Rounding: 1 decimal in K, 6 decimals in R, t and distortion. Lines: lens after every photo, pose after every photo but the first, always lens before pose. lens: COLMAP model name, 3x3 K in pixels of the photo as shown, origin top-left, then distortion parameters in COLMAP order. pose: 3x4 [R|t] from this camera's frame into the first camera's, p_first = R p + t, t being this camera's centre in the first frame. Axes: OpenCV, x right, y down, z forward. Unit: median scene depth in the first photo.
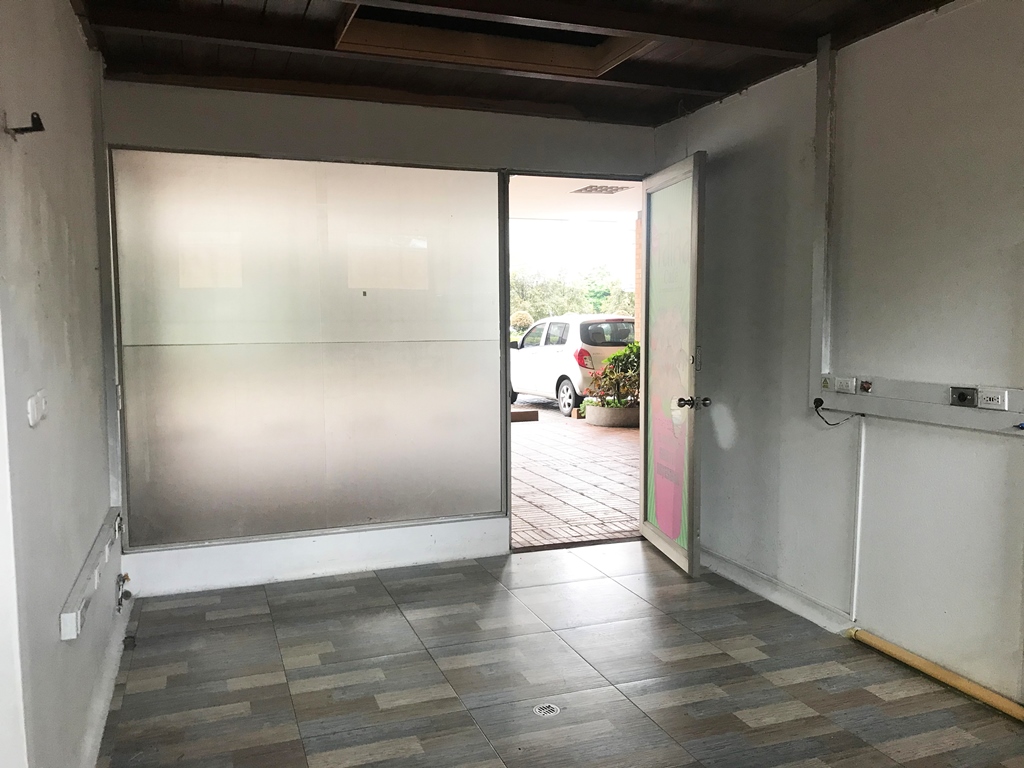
lens RADIAL K [[837.5, 0, 507.1], [0, 837.5, 383.8], [0, 0, 1]] dist [0.045331, -0.060715]
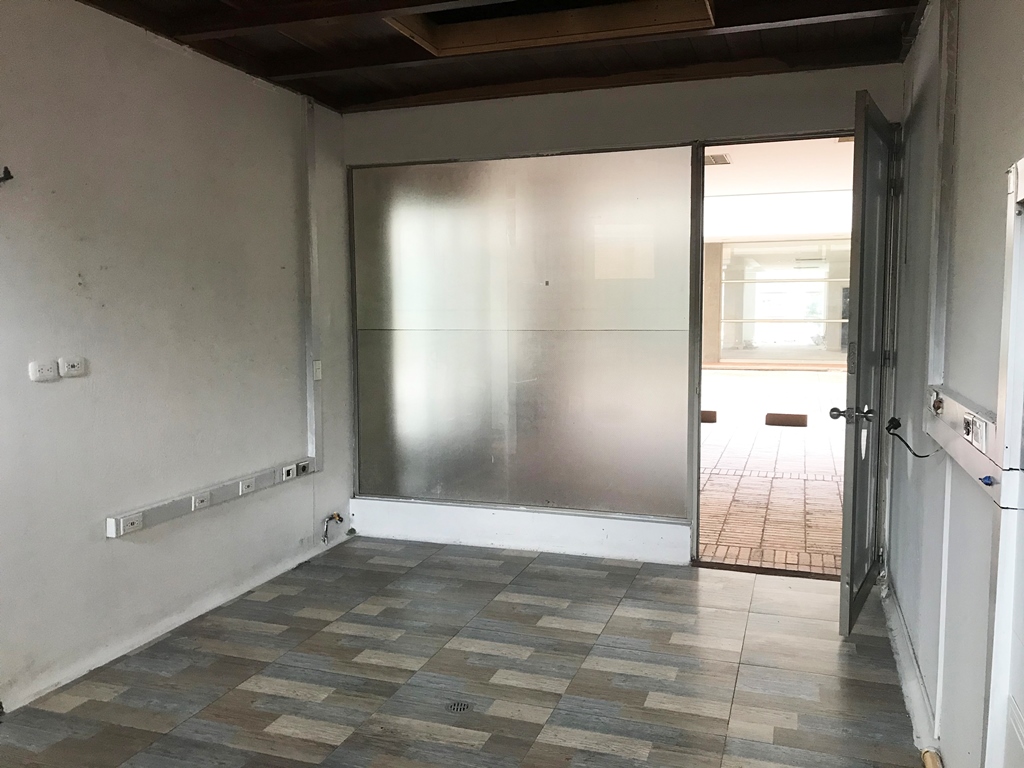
lens RADIAL K [[844.9, 0, 509.3], [0, 844.9, 375.1], [0, 0, 1]] dist [0.143413, -0.256345]
pose [[0.770592, 0.053136, -0.635110, 0.468231], [-0.050736, 0.998470, 0.021977, -0.015117], [0.635306, 0.015288, 0.772109, 0.172981]]
